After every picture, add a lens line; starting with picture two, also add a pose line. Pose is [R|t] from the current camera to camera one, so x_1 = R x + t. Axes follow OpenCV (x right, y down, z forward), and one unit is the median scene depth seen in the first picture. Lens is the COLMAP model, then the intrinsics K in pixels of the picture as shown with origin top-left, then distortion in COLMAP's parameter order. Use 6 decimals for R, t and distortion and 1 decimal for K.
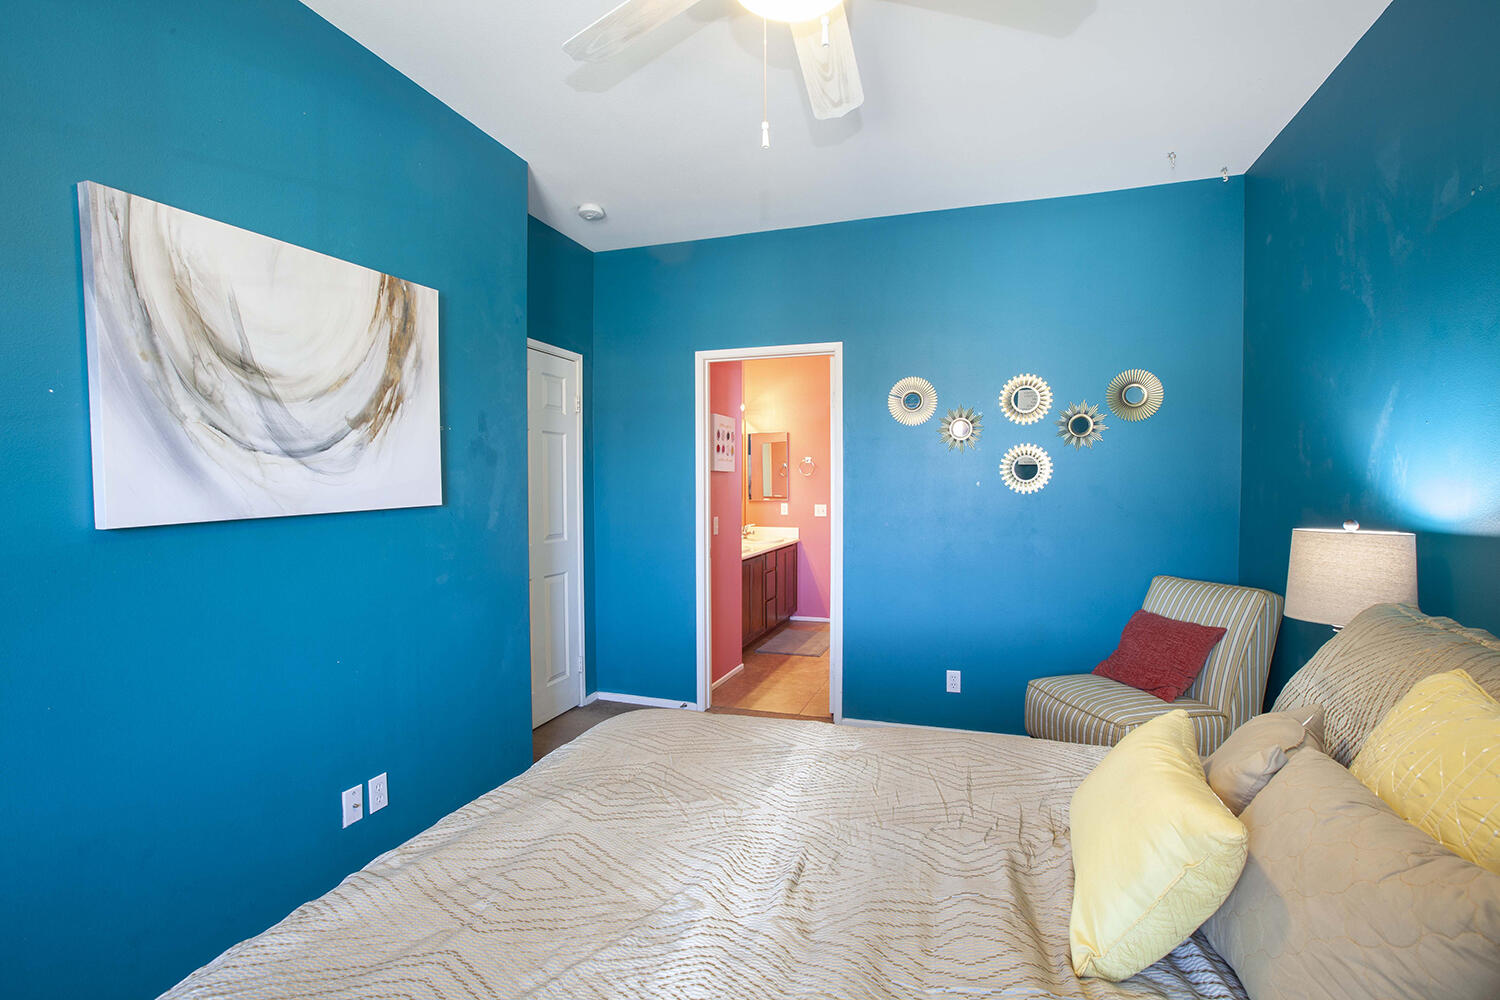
lens RADIAL K [[684.4, 0, 753.1], [0, 684.4, 499.7], [0, 0, 1]] dist [-0.036122, 0.004147]
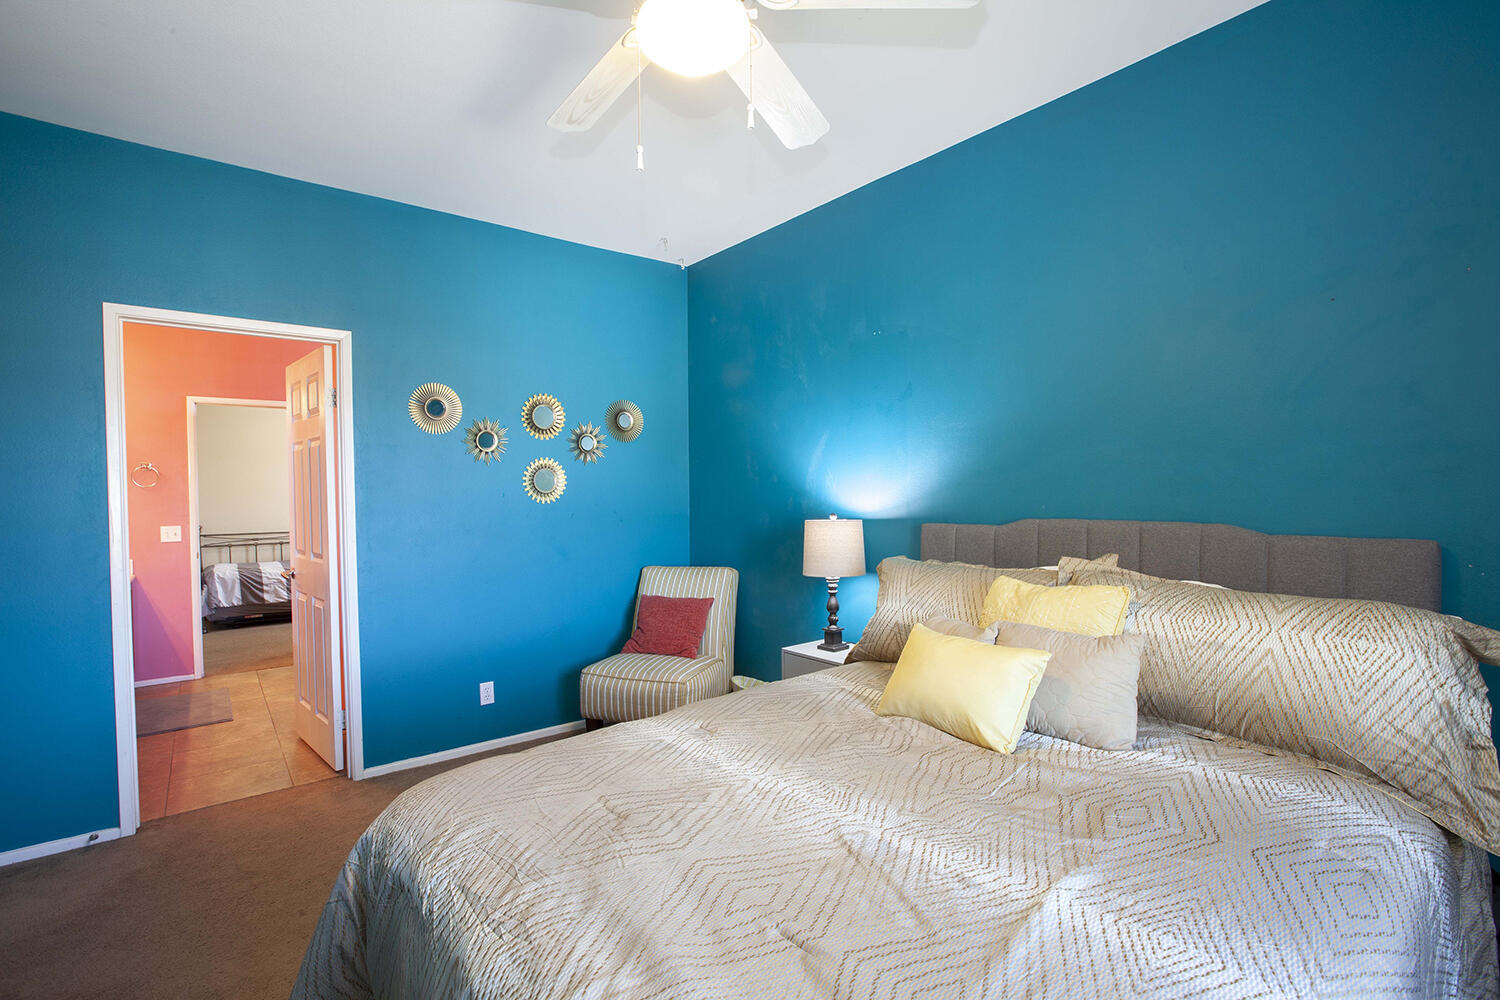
lens RADIAL K [[684.4, 0, 753.9], [0, 684.4, 502.6], [0, 0, 1]] dist [-0.036122, 0.004147]
pose [[0.531938, -0.018623, 0.846579, -0.381339], [0.029635, 0.999555, 0.003367, -0.004580], [-0.846265, 0.023298, 0.532253, 0.153538]]
